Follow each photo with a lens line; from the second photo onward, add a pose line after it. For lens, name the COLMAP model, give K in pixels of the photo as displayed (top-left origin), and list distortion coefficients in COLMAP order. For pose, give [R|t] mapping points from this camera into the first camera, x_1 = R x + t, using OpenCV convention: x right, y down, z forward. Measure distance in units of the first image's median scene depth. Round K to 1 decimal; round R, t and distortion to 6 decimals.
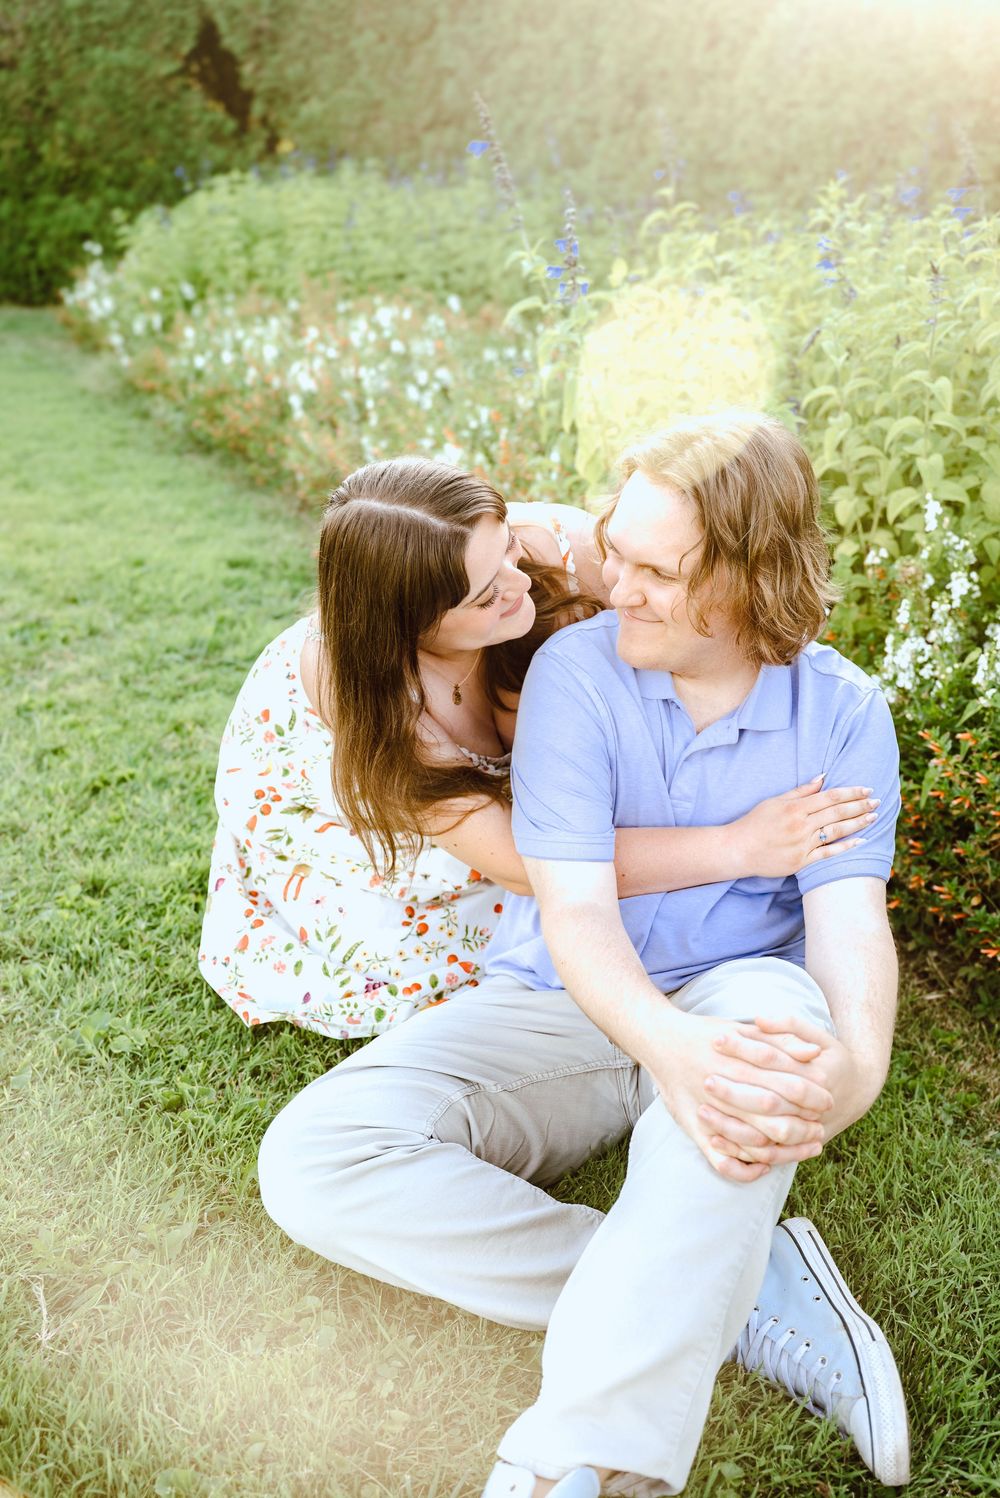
lens RADIAL K [[1406.0, 0, 500.0], [0, 1406.0, 749.0], [0, 0, 1]] dist [-0.004934, -0.007769]
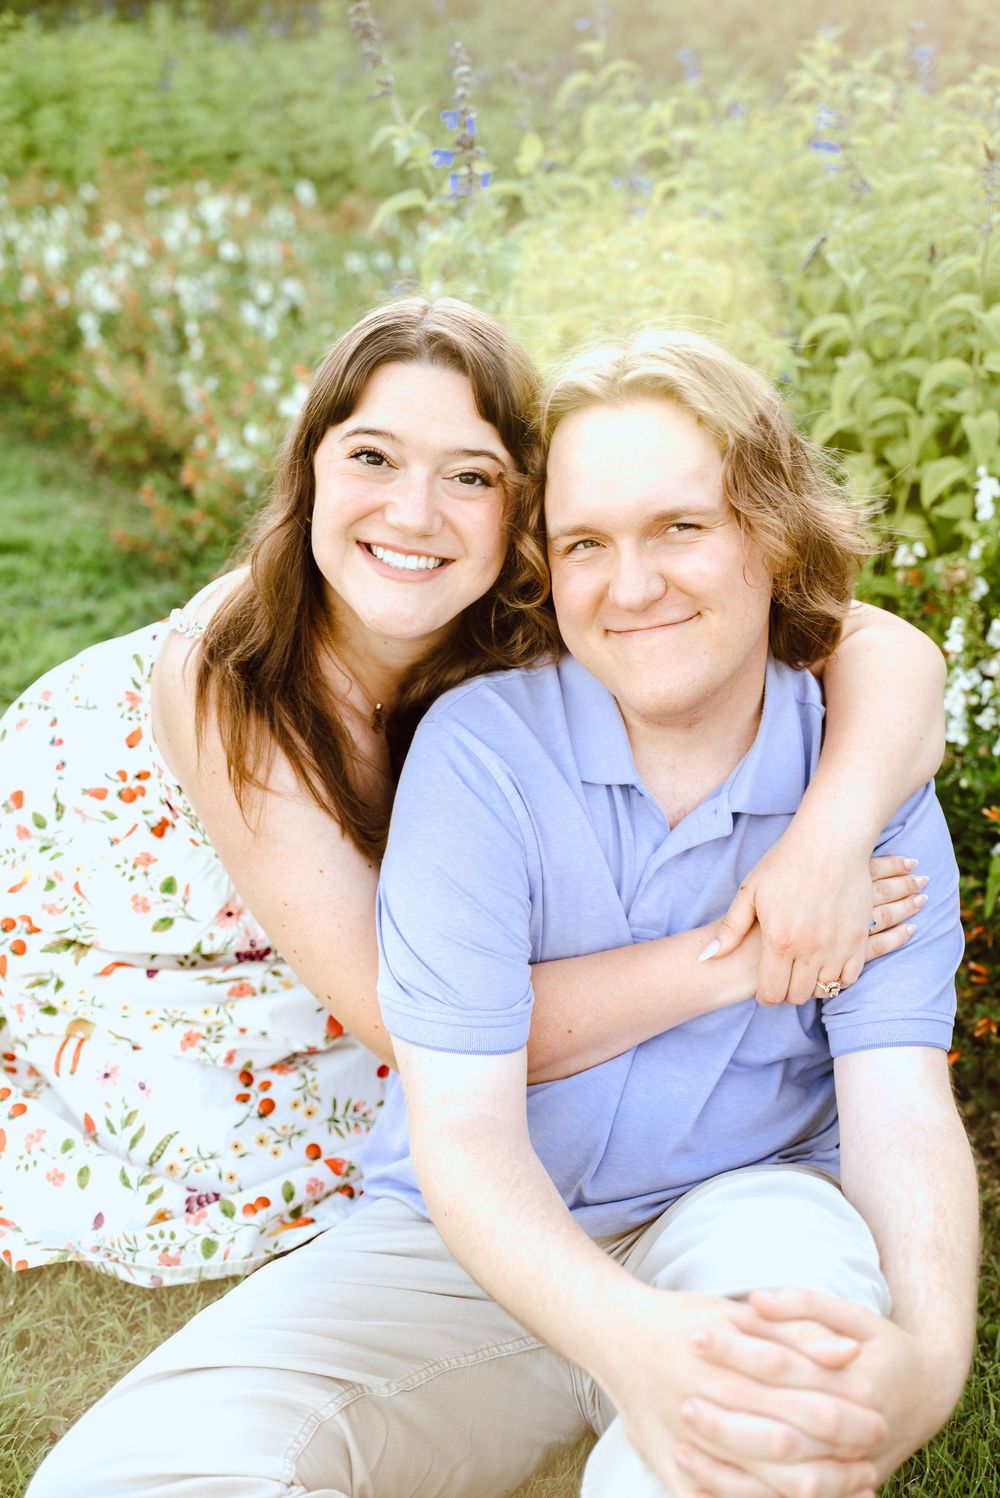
lens RADIAL K [[1797.2, 0, 500.0], [0, 1797.2, 749.0], [0, 0, 1]] dist [-0.013469, 0.000499]
pose [[0.997140, -0.007196, 0.075237, -0.005125], [0.007875, 0.999931, -0.008728, -0.019475], [-0.075169, 0.009295, 0.997127, 0.066215]]
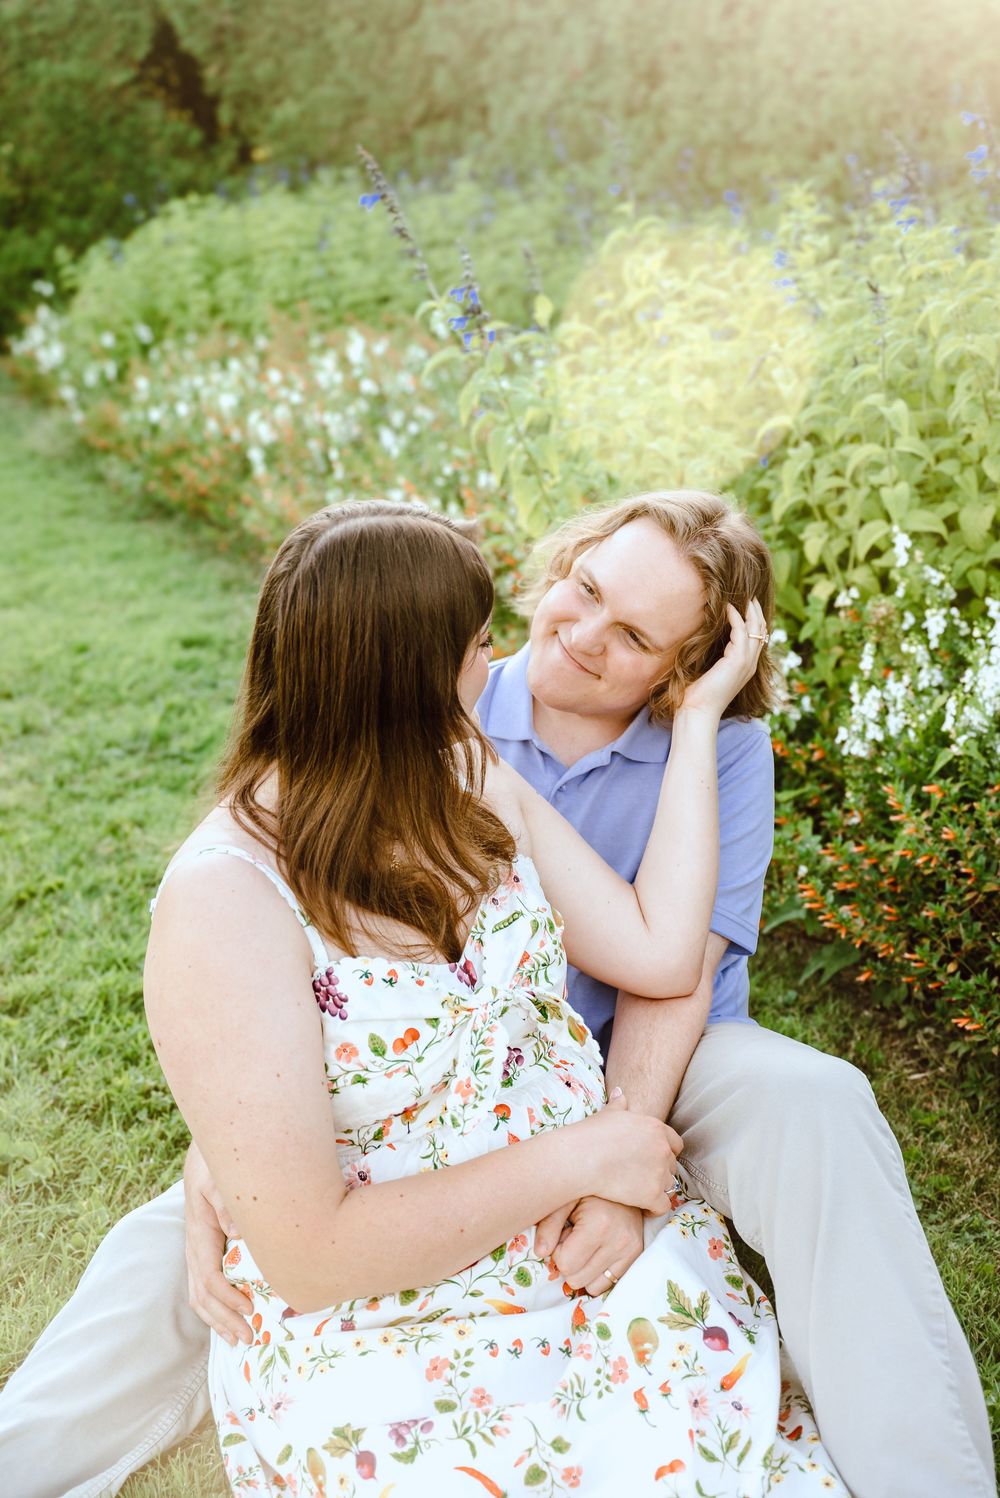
lens RADIAL K [[1714.1, 0, 500.0], [0, 1714.1, 749.0], [0, 0, 1]] dist [-0.009231, -0.003779]
pose [[0.997253, -0.059154, -0.044567, 0.053263], [0.056679, 0.996882, -0.054904, 0.005627], [0.047676, 0.052227, 0.997497, -0.069277]]
